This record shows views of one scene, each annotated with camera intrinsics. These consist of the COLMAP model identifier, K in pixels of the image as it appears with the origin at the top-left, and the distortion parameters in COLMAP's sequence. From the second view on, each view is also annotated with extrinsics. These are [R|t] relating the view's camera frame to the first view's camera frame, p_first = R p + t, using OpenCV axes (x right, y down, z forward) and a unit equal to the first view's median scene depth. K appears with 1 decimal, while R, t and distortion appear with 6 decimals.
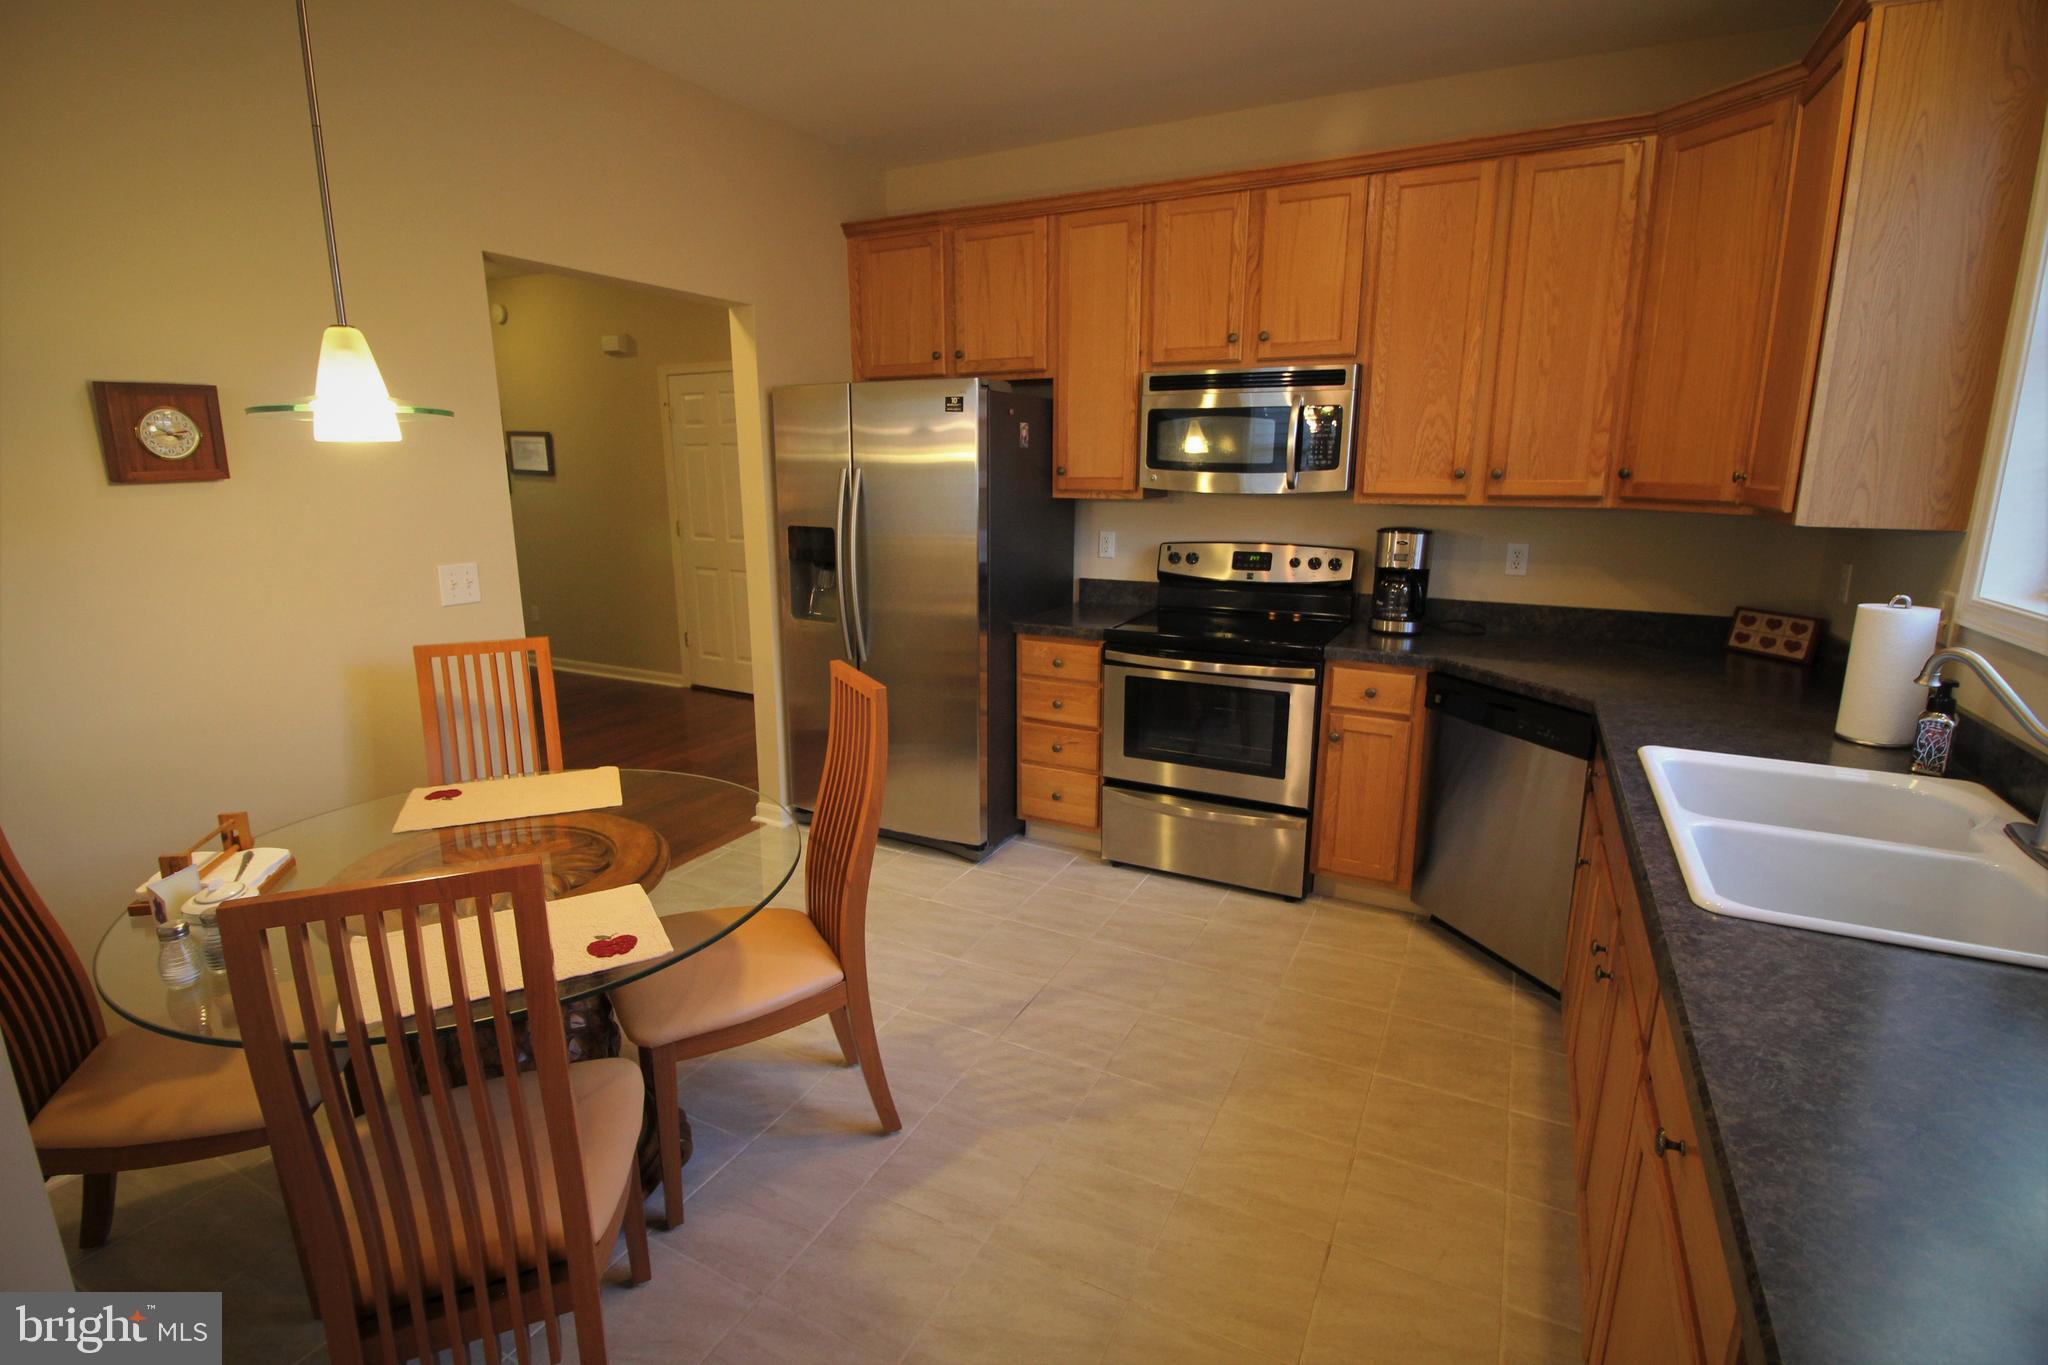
lens RADIAL K [[967.2, 0, 1018.1], [0, 967.2, 683.7], [0, 0, 1]] dist [-0.005378, -0.000248]
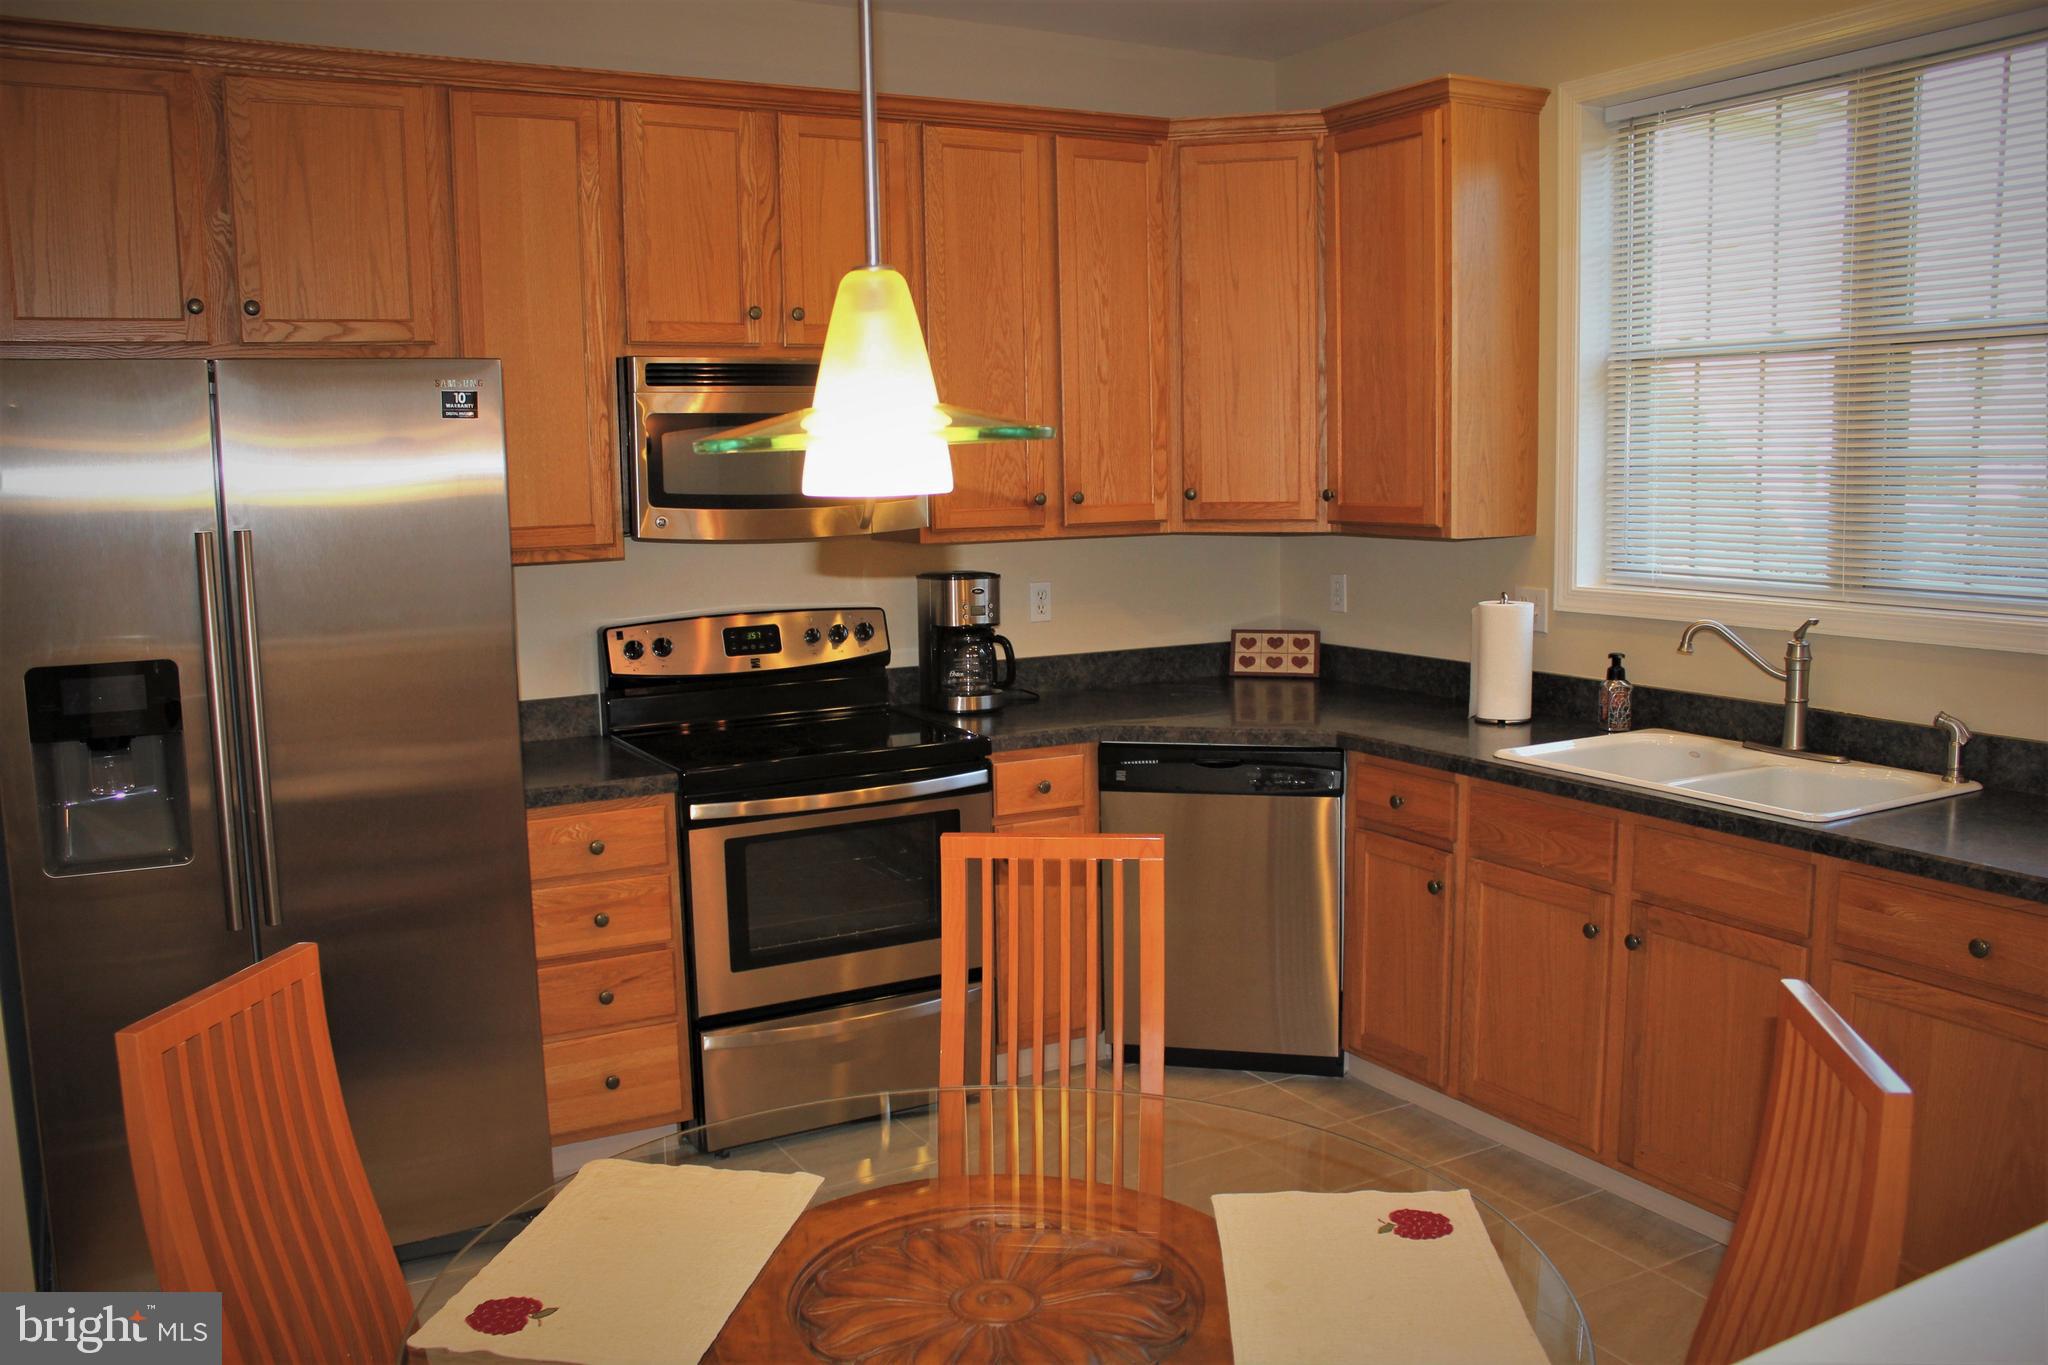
lens RADIAL K [[1719.3, 0, 1024.3], [0, 1719.3, 687.7], [0, 0, 1]] dist [-0.145484, 0.104881]
pose [[0.533146, -0.120228, 0.837437, -0.735266], [0.205823, 0.978544, 0.009451, -0.079589], [-0.820605, 0.167326, 0.546452, 0.256587]]
